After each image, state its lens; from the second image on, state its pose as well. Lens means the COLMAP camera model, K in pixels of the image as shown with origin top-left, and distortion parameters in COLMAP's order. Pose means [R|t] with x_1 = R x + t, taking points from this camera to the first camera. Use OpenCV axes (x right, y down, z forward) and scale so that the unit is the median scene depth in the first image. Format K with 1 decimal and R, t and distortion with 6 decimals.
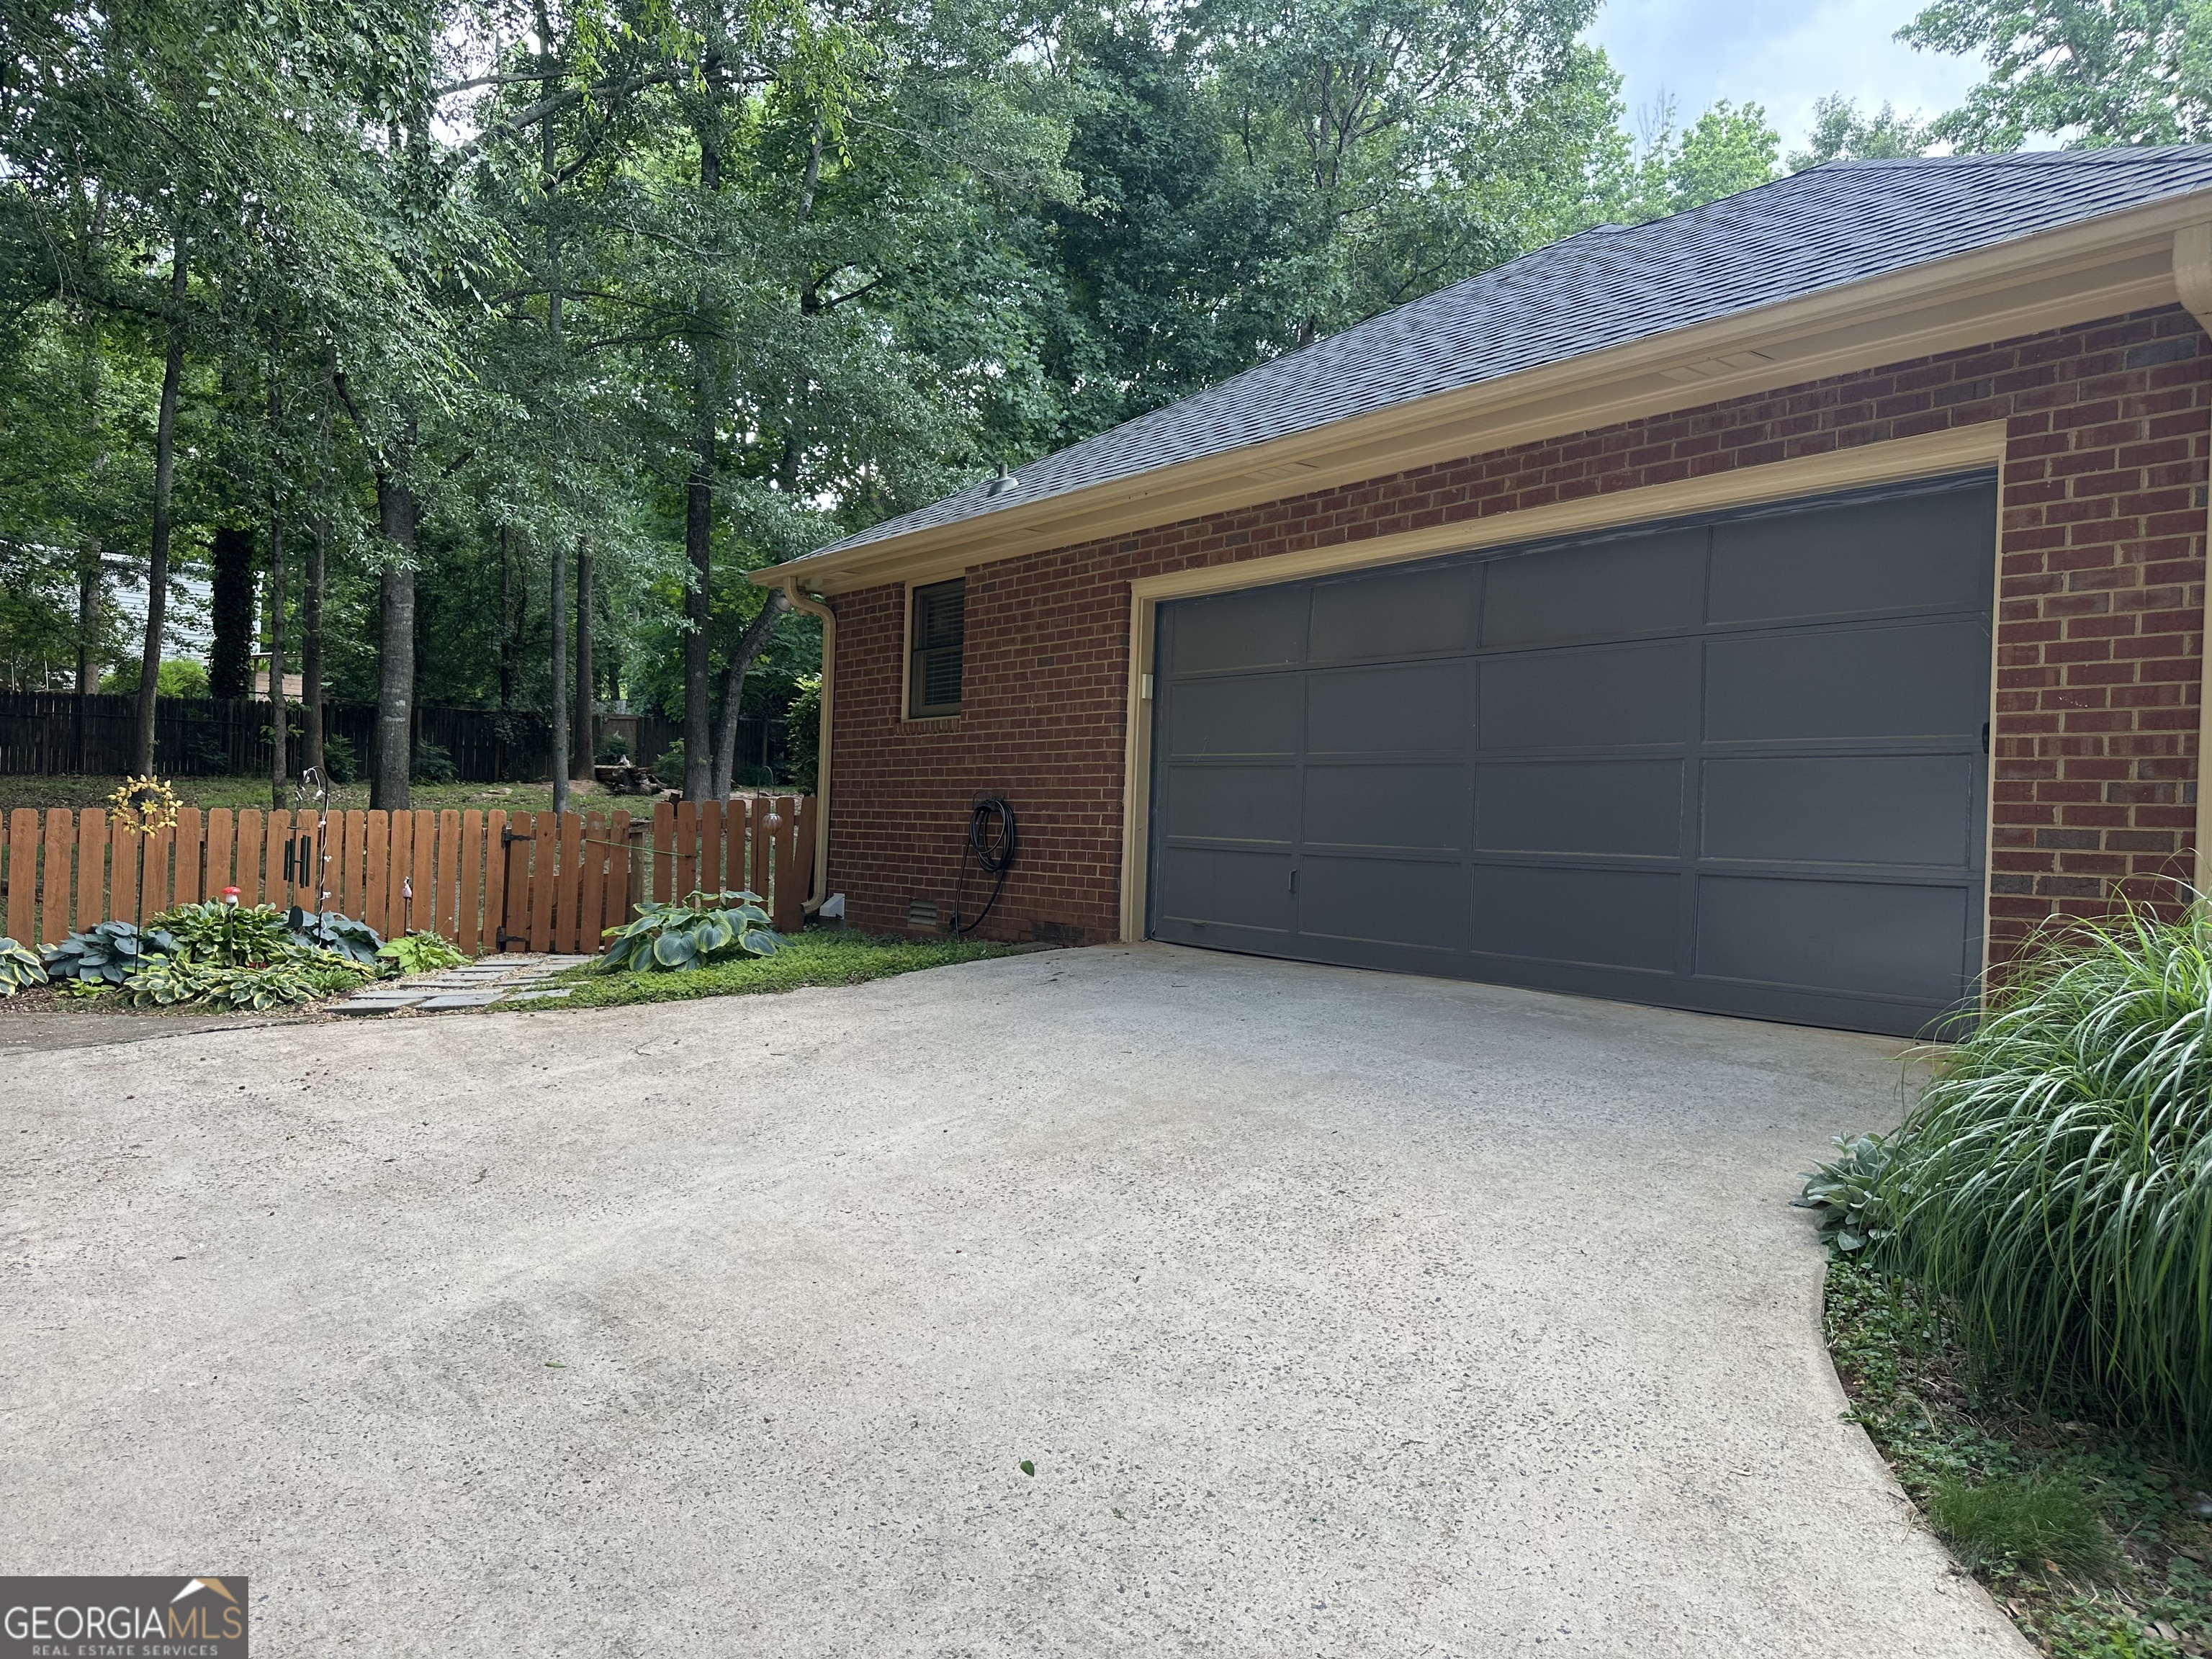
lens RADIAL K [[1460.9, 0, 1110.4], [0, 1460.9, 811.7], [0, 0, 1]] dist [-0.000319, -0.028738]
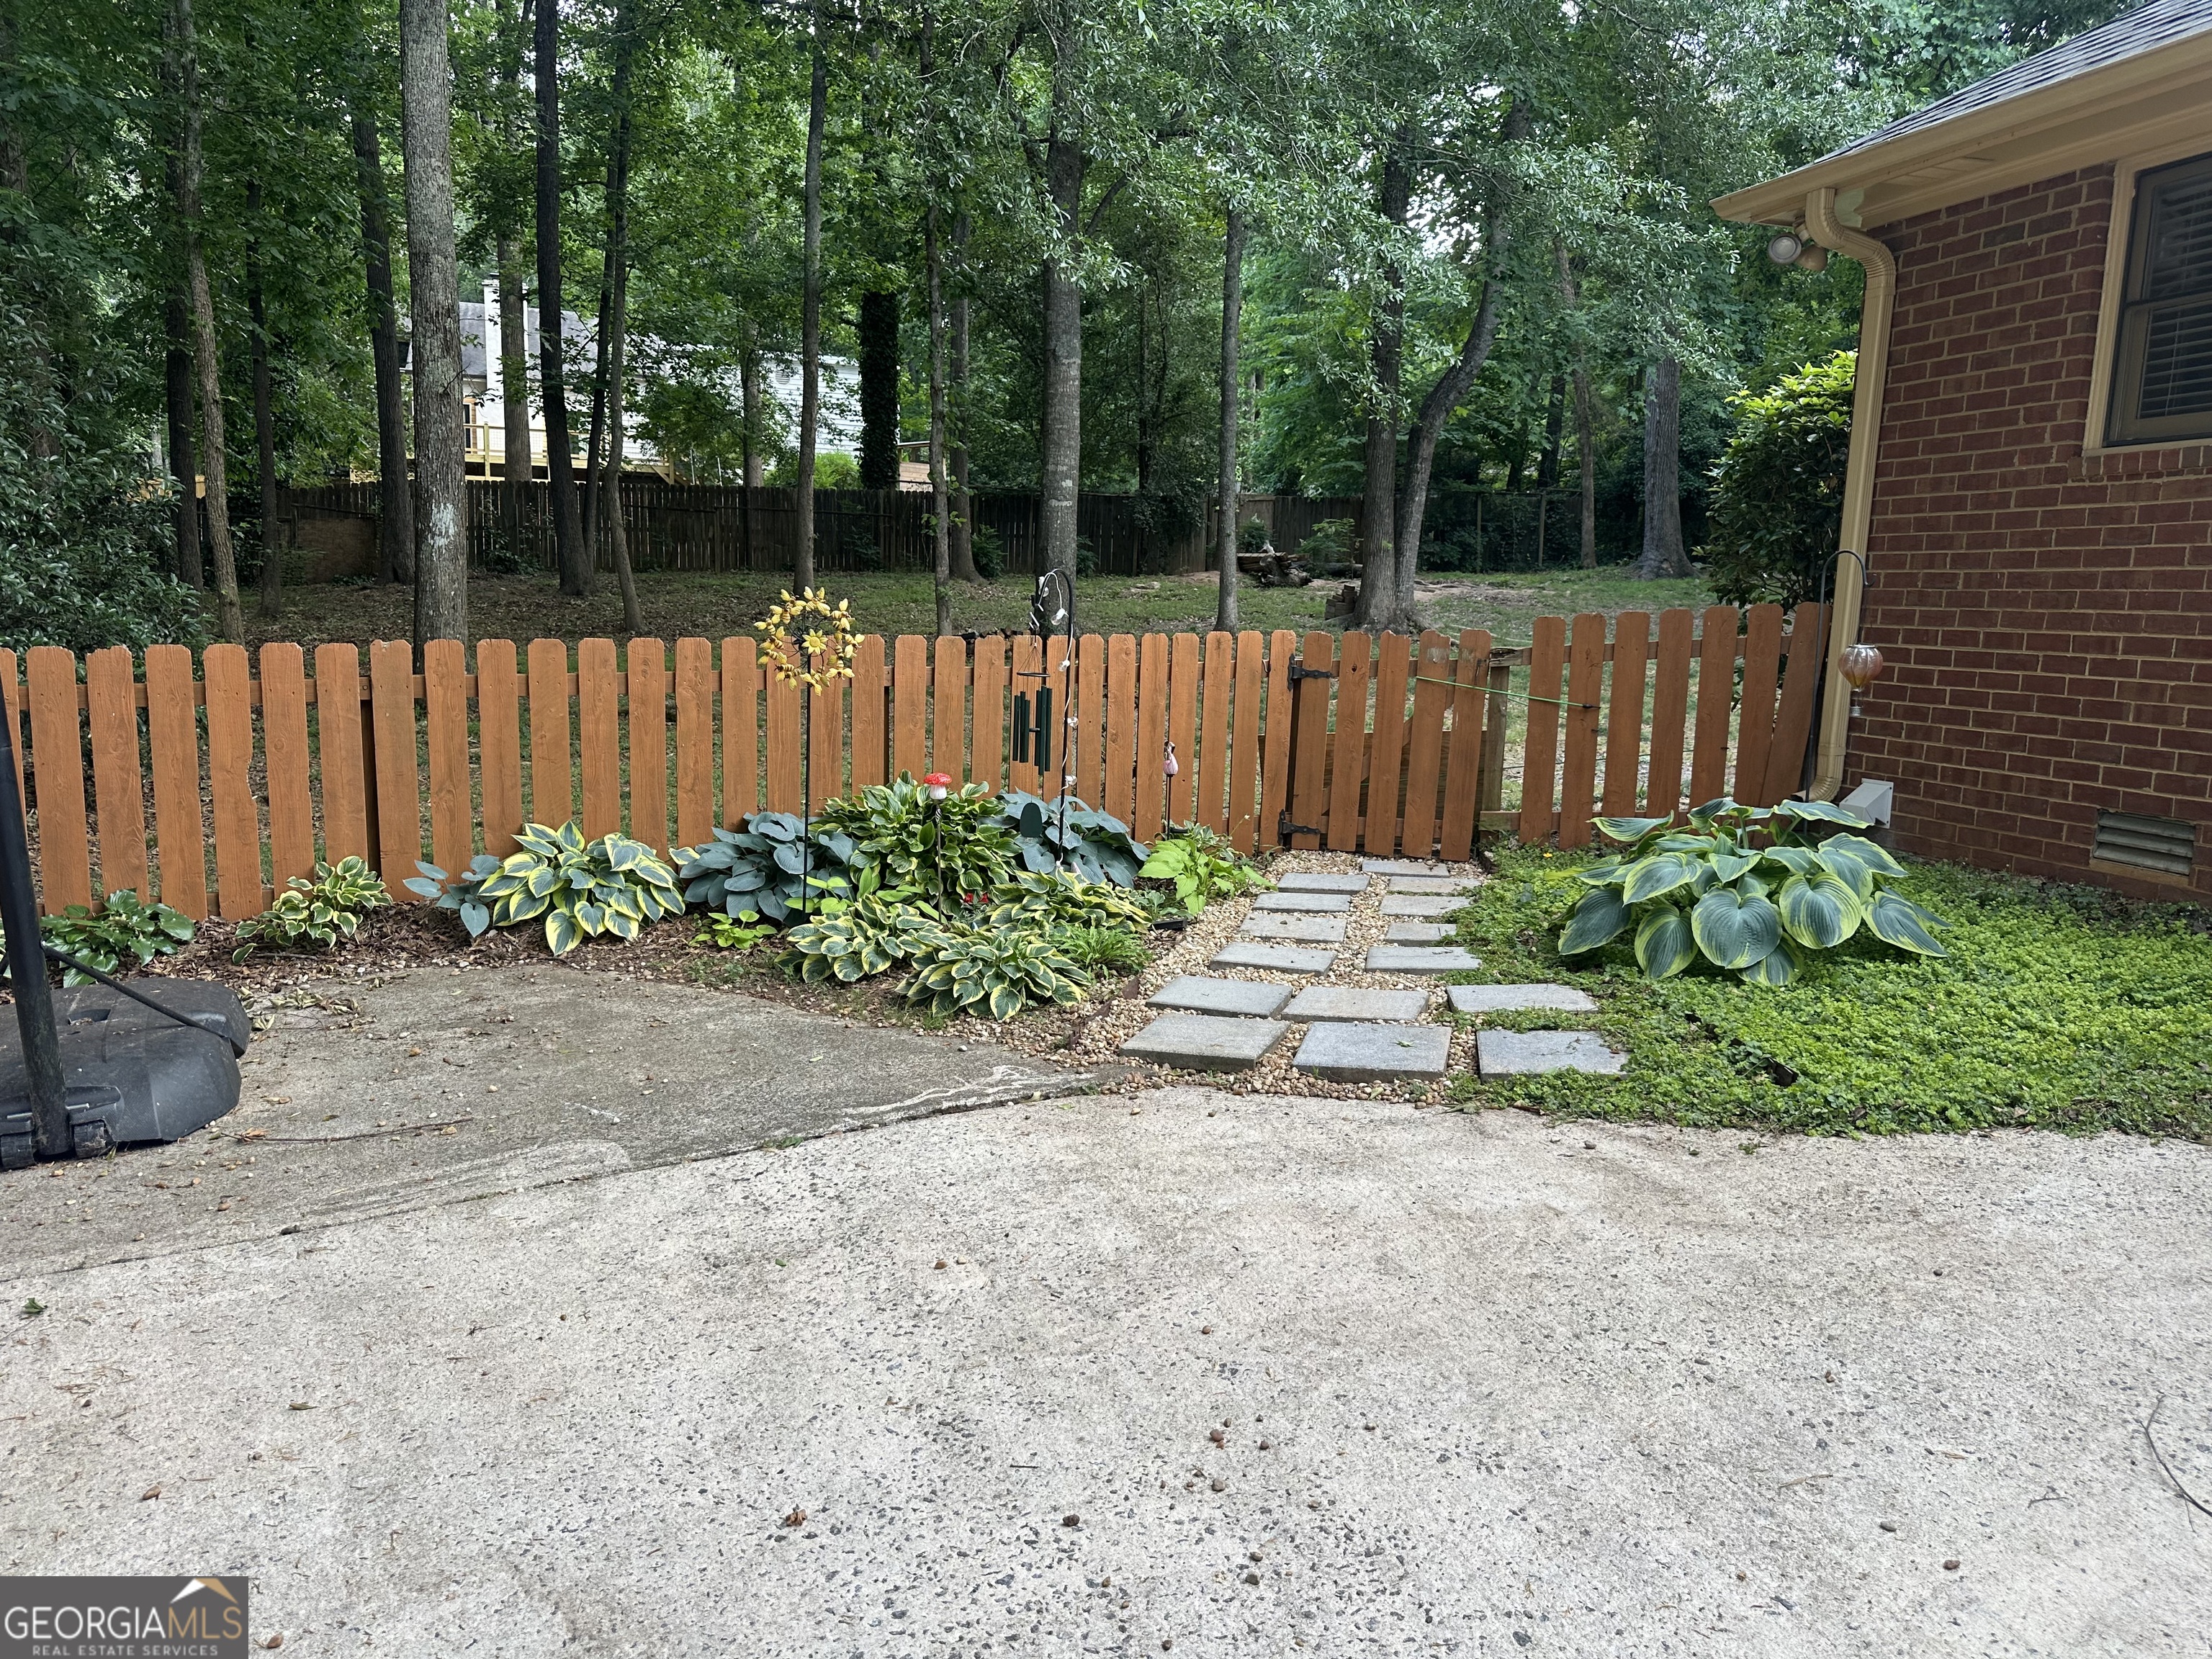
lens RADIAL K [[1581.3, 0, 1097.7], [0, 1581.3, 799.9], [0, 0, 1]] dist [0.113430, -0.127679]
pose [[0.918200, 0.044082, -0.393656, -0.229872], [0.005436, 0.992293, 0.123798, -0.014536], [0.396080, -0.115811, 0.910884, 0.345017]]
